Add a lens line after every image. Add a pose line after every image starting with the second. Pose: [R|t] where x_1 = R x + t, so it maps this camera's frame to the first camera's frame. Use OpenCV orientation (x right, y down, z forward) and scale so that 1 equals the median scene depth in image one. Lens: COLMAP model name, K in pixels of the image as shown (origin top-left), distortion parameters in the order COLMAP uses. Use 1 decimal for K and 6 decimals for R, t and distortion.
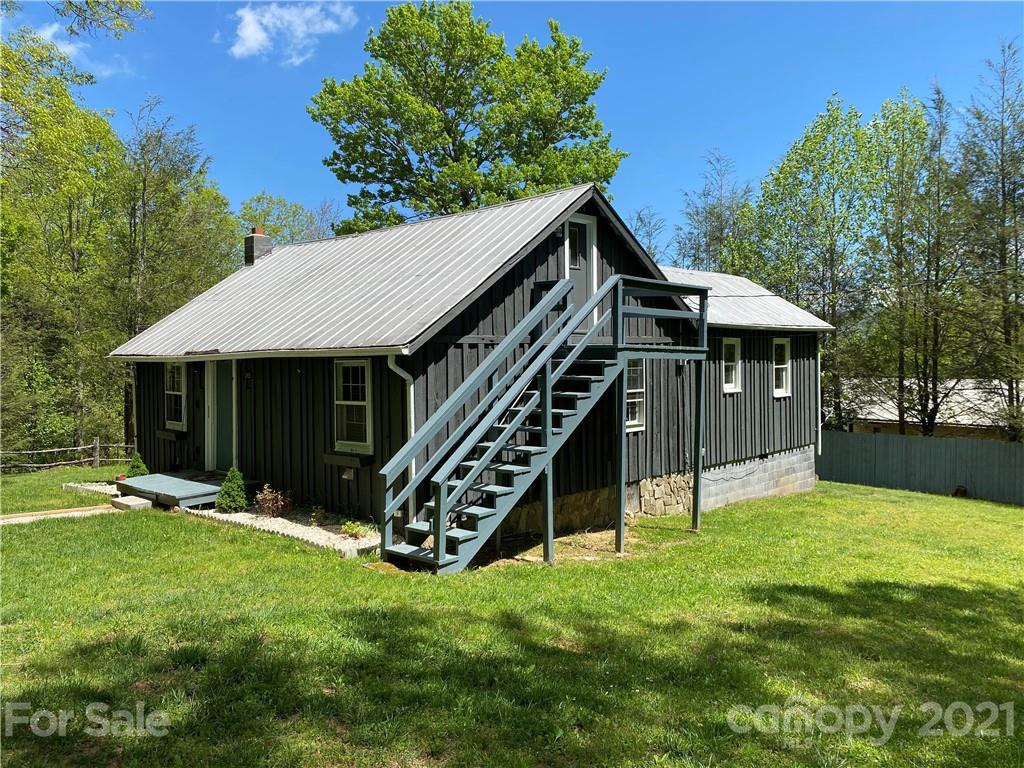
lens RADIAL K [[782.5, 0, 512.0], [0, 782.5, 377.1], [0, 0, 1]] dist [0.010631, 0.032208]
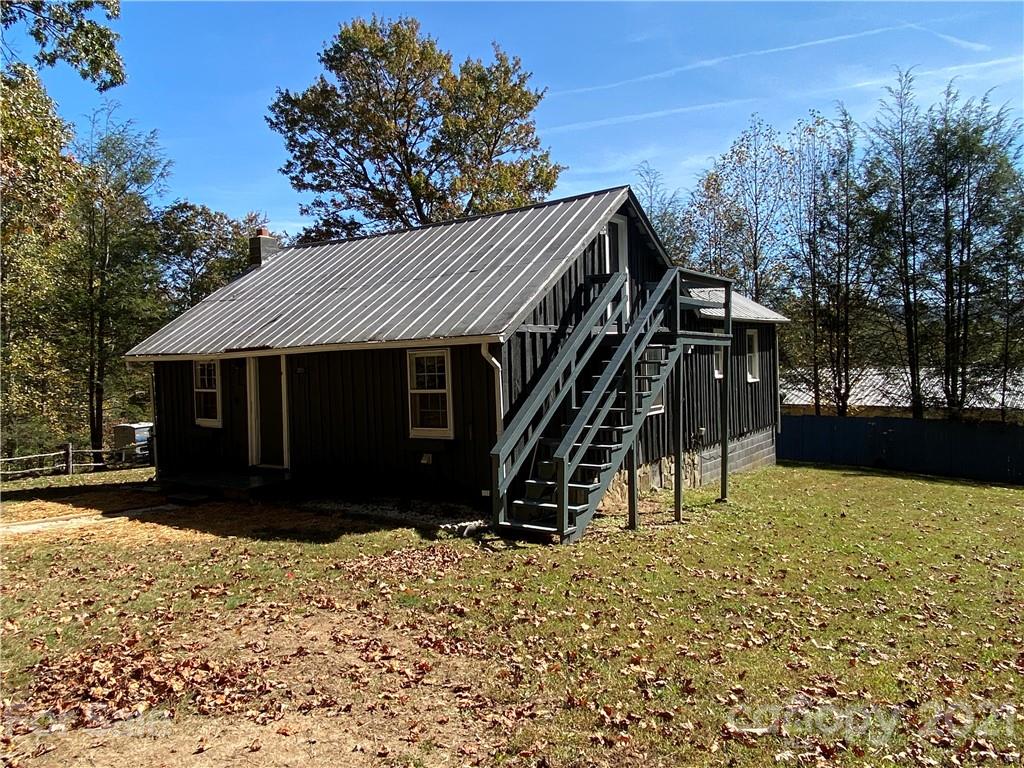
lens RADIAL K [[722.5, 0, 506.6], [0, 722.5, 385.8], [0, 0, 1]] dist [0.063516, -0.016078]
pose [[0.991708, -0.024948, 0.126063, -0.167513], [0.023740, 0.999657, 0.011079, 0.012811], [-0.126296, -0.007994, 0.991960, 0.017430]]
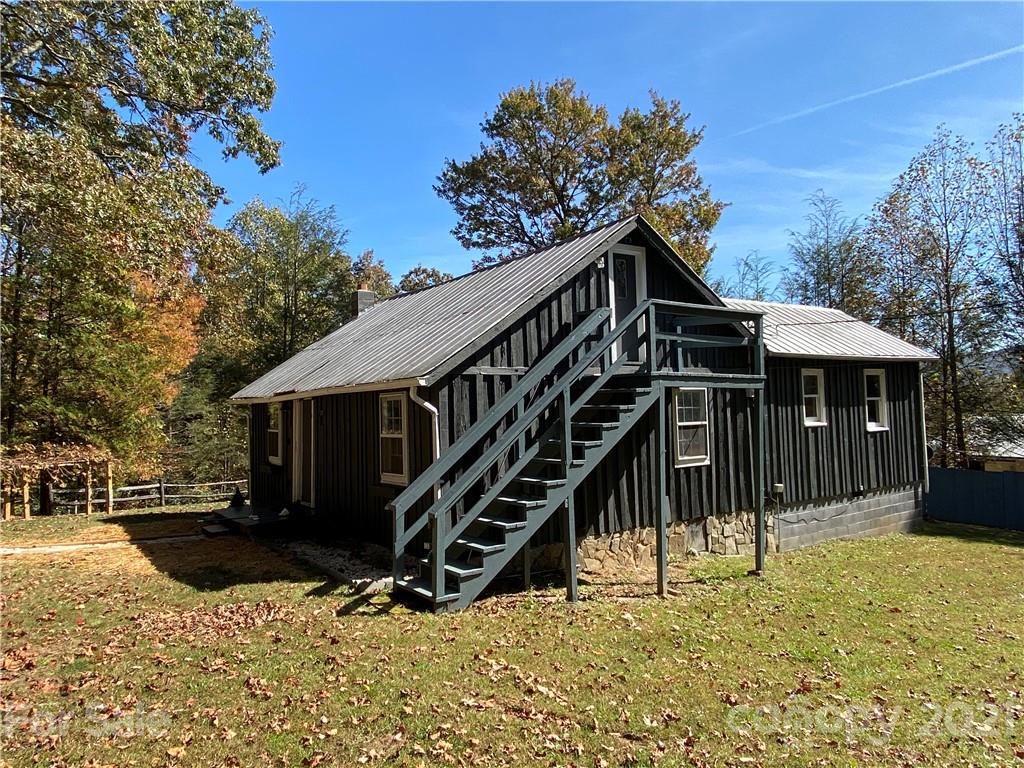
lens RADIAL K [[683.7, 0, 510.3], [0, 683.7, 387.7], [0, 0, 1]] dist [0.072981, -0.002164]
pose [[0.979564, -0.021290, -0.200004, 0.097033], [0.011265, 0.998628, -0.051130, 0.012797], [0.200818, 0.047832, 0.978460, 0.108640]]
